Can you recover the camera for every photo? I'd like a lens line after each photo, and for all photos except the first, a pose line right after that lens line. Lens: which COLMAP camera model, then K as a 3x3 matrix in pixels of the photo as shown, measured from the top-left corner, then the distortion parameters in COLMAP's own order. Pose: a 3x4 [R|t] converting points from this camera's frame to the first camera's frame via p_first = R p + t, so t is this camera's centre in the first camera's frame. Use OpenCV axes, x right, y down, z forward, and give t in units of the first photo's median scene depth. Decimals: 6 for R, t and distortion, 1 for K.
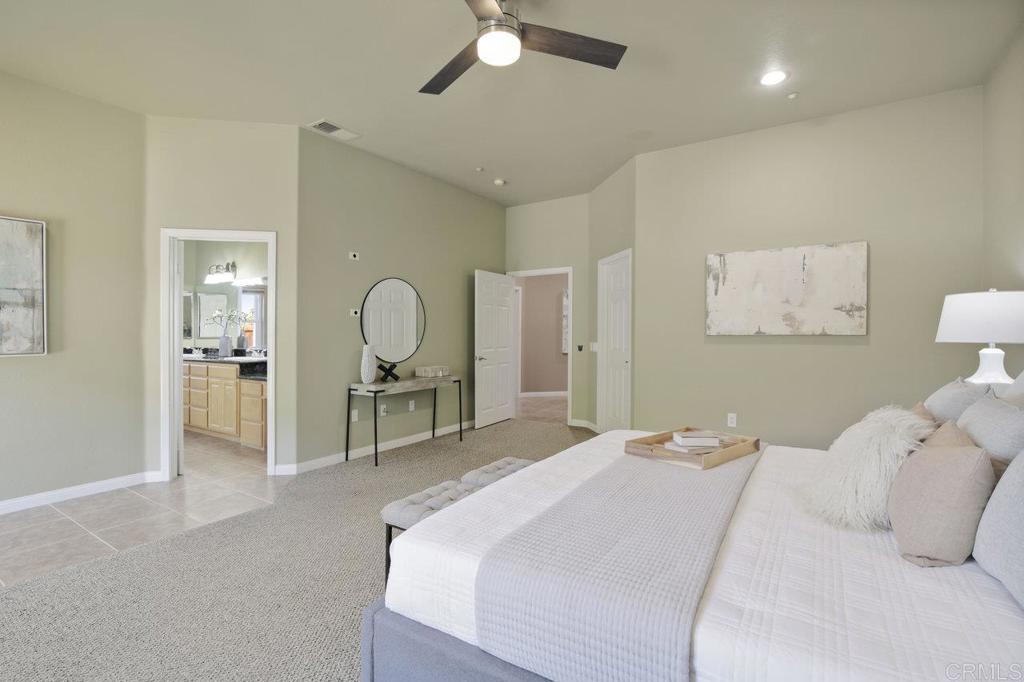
lens RADIAL K [[473.2, 0, 512.8], [0, 473.2, 337.4], [0, 0, 1]] dist [-0.019769, 0.001921]
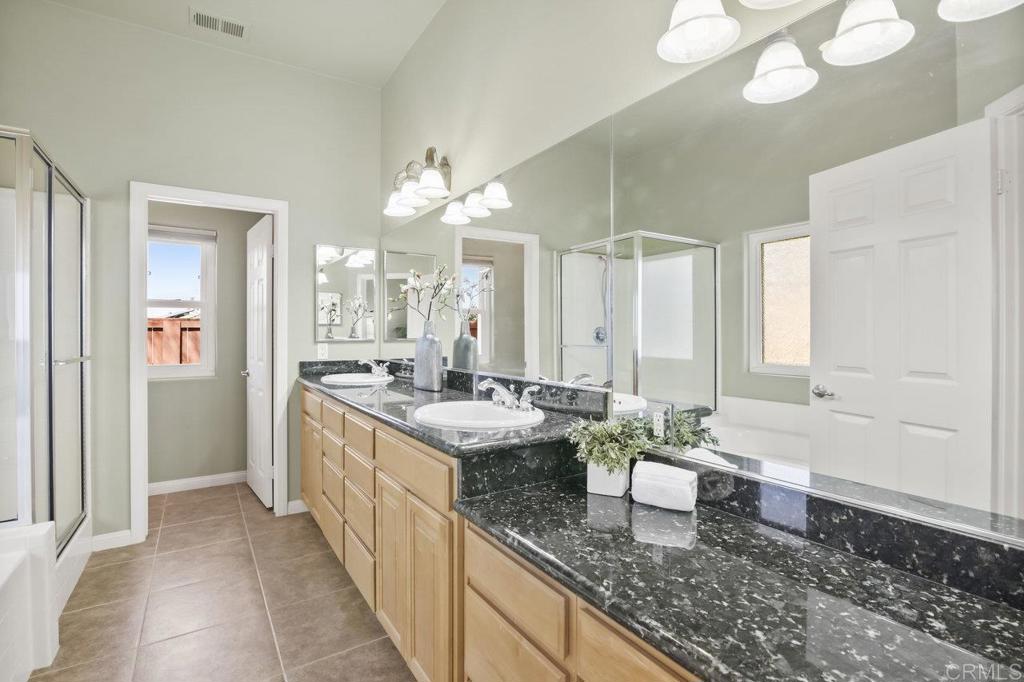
lens RADIAL K [[473.2, 0, 512.4], [0, 473.2, 335.8], [0, 0, 1]] dist [-0.019769, 0.001921]
pose [[0.917768, 0.002895, -0.397107, -0.380764], [-0.003474, 0.999994, -0.000738, -0.004530], [0.397103, 0.002056, 0.917772, 0.651331]]
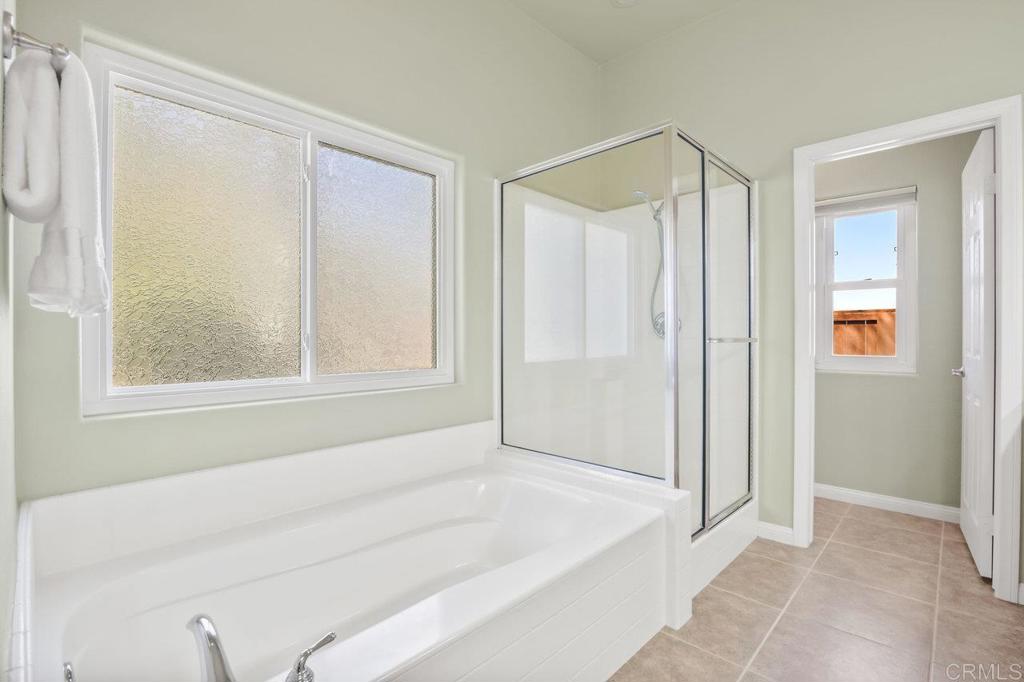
lens RADIAL K [[473.2, 0, 511.6], [0, 473.2, 337.2], [0, 0, 1]] dist [-0.019769, 0.001921]
pose [[-0.186088, 0.003129, -0.982528, -0.428347], [-0.003746, 0.999985, 0.003894, 0.008785], [0.982526, 0.004405, -0.186074, 0.726531]]
